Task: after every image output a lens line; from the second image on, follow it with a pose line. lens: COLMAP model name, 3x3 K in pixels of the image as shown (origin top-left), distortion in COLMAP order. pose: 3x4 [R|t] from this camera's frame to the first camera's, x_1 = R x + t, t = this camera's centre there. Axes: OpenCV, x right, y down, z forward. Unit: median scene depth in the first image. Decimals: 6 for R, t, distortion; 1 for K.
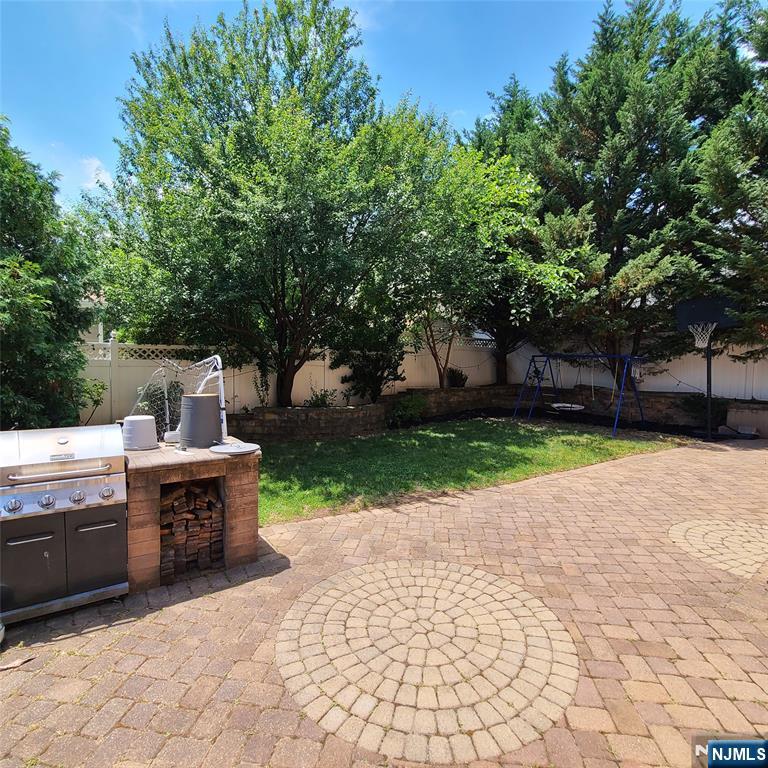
lens RADIAL K [[420.3, 0, 381.4], [0, 420.3, 390.8], [0, 0, 1]] dist [0.001928, -0.000162]
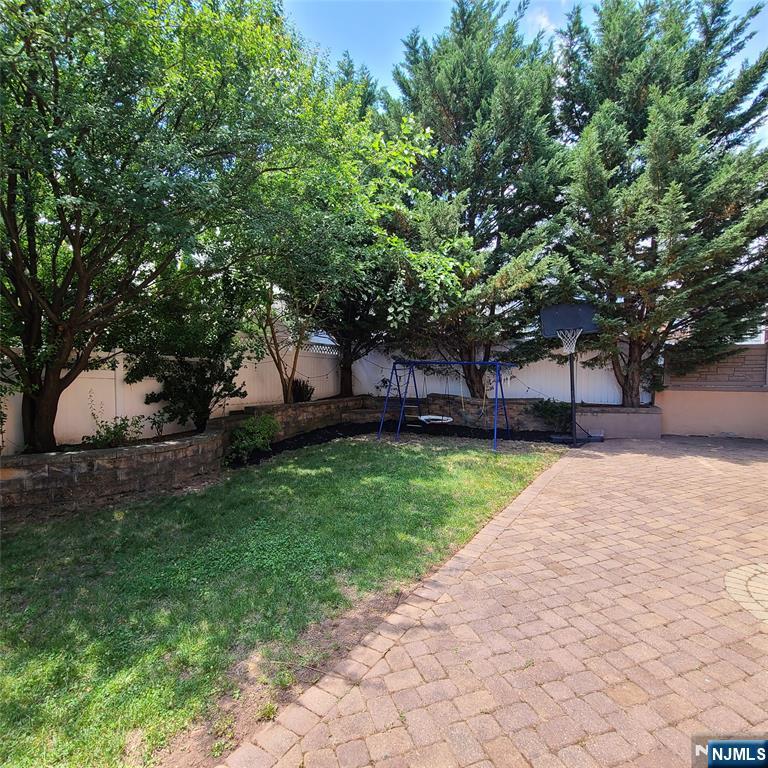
lens RADIAL K [[420.3, 0, 381.4], [0, 420.3, 390.8], [0, 0, 1]] dist [0.001928, -0.000162]
pose [[0.893026, -0.030412, 0.448976, -0.078225], [0.040274, 0.999111, -0.012431, -0.020231], [-0.448199, 0.029184, 0.893458, 0.305869]]
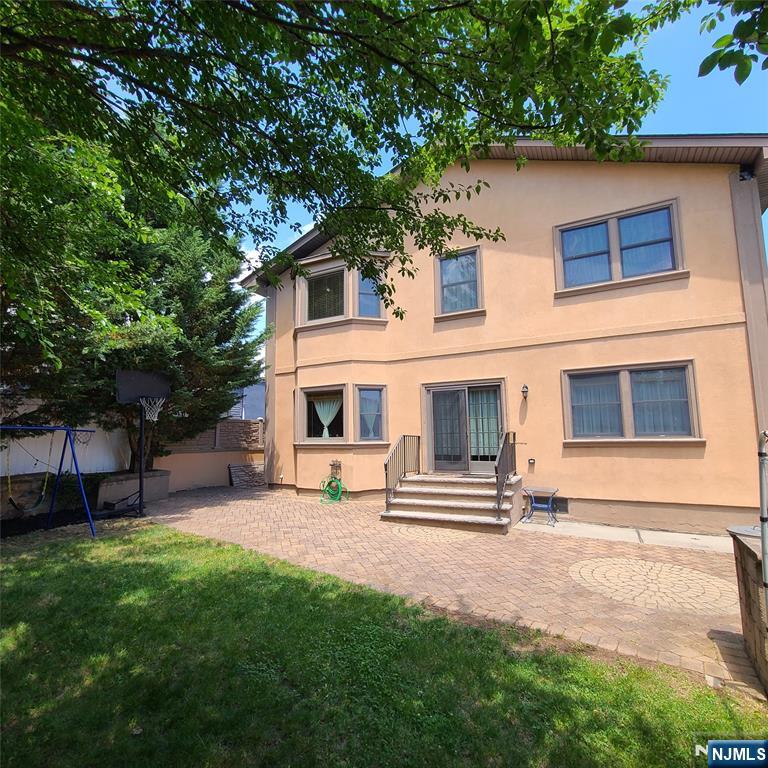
lens RADIAL K [[420.3, 0, 381.4], [0, 420.3, 390.8], [0, 0, 1]] dist [0.001928, -0.000162]
pose [[-0.413211, 0.087450, 0.906426, -0.361588], [0.063298, 0.995729, -0.067210, -0.069508], [-0.908433, 0.029603, -0.416982, 0.882255]]
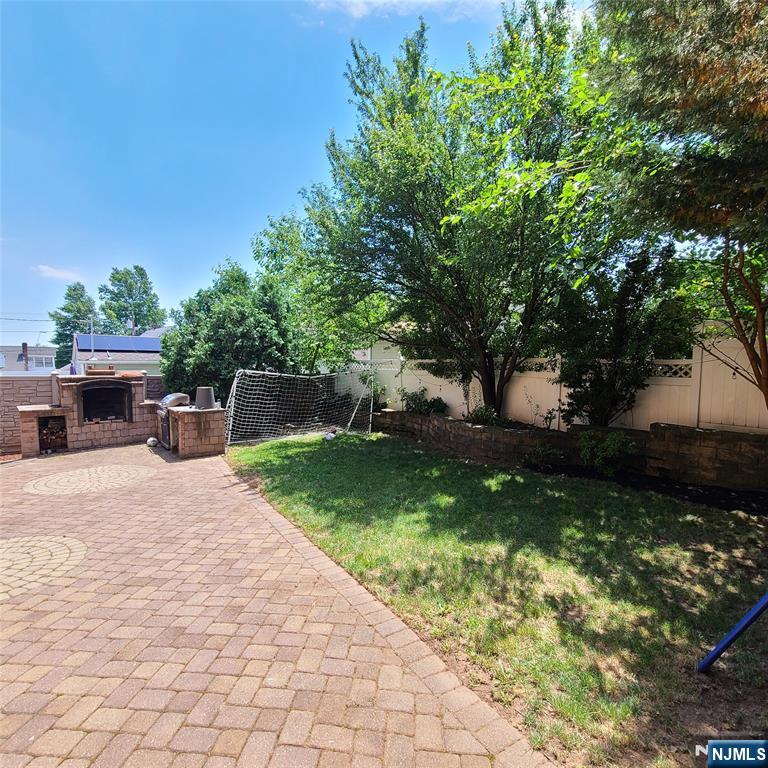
lens RADIAL K [[420.3, 0, 381.4], [0, 420.3, 390.8], [0, 0, 1]] dist [0.001928, -0.000162]
pose [[0.041101, 0.057223, -0.997515, 0.844238], [-0.070315, 0.996049, 0.054242, -0.072777], [0.996678, 0.067911, 0.044962, 0.810829]]
